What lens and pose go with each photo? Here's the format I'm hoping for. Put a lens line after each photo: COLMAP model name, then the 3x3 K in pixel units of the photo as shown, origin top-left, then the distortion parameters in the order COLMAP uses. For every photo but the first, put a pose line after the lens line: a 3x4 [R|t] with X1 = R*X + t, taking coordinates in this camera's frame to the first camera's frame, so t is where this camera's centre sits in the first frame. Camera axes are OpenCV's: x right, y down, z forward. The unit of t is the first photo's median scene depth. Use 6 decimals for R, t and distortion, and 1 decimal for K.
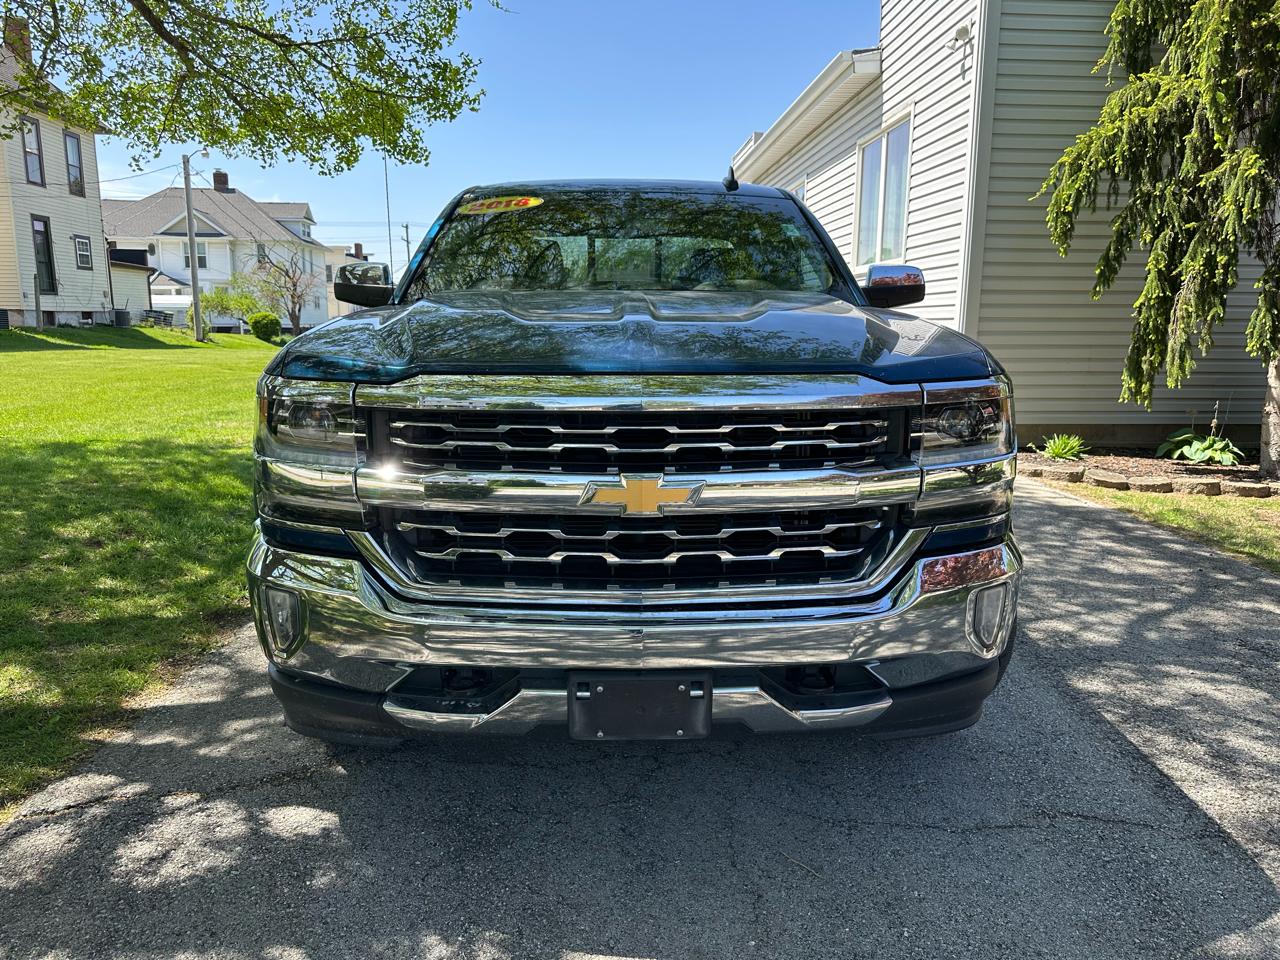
lens RADIAL K [[905.1, 0, 646.9], [0, 905.1, 481.8], [0, 0, 1]] dist [0.081899, -0.094236]
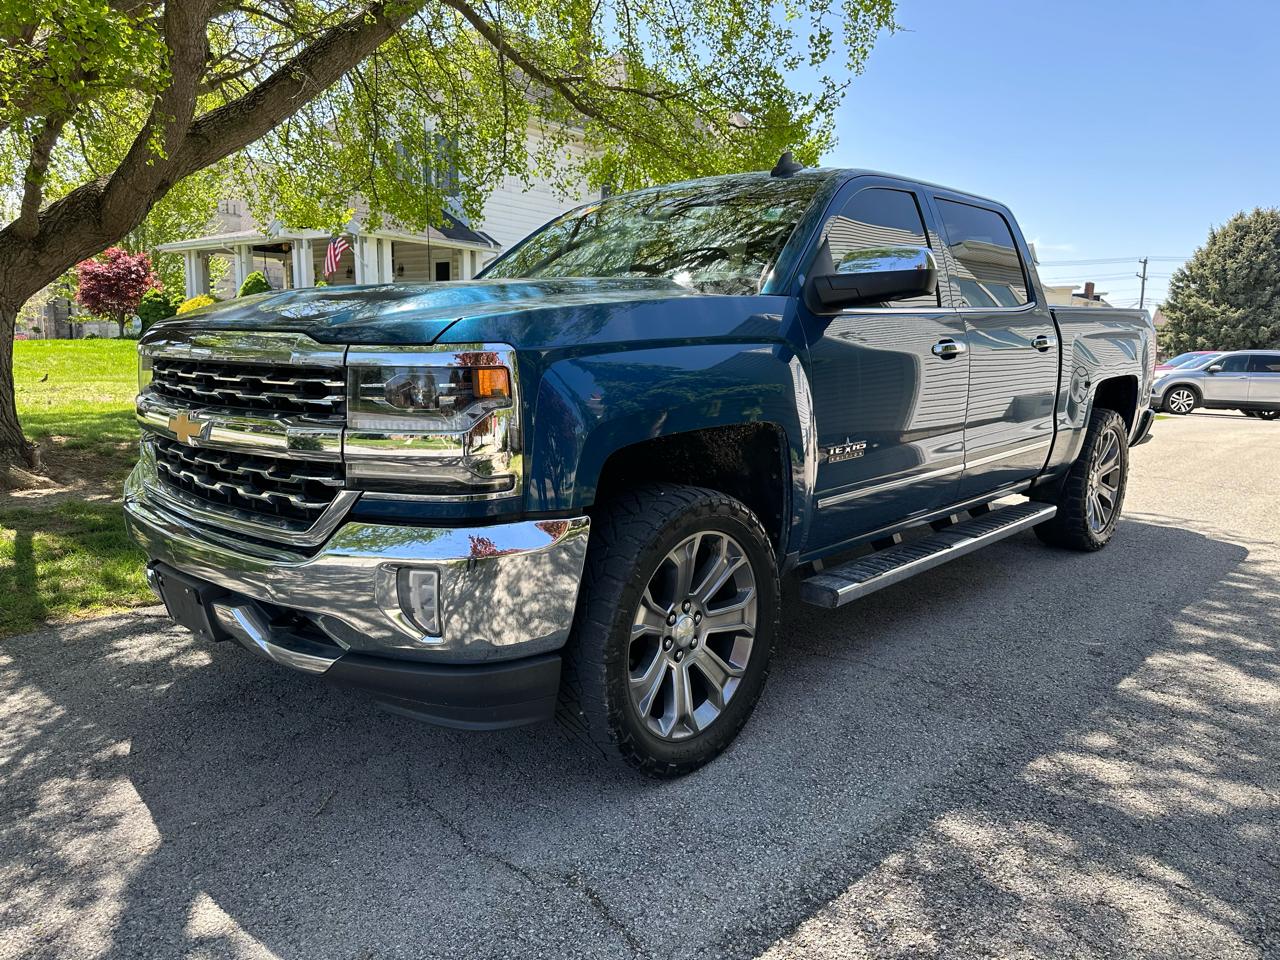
lens RADIAL K [[905.1, 0, 643.2], [0, 905.1, 480.0], [0, 0, 1]] dist [0.081899, -0.094236]
pose [[0.707287, 0.109219, -0.698438, 0.758585], [-0.143695, 0.989579, 0.009231, -0.010647], [0.692168, 0.093833, 0.715611, 0.310641]]
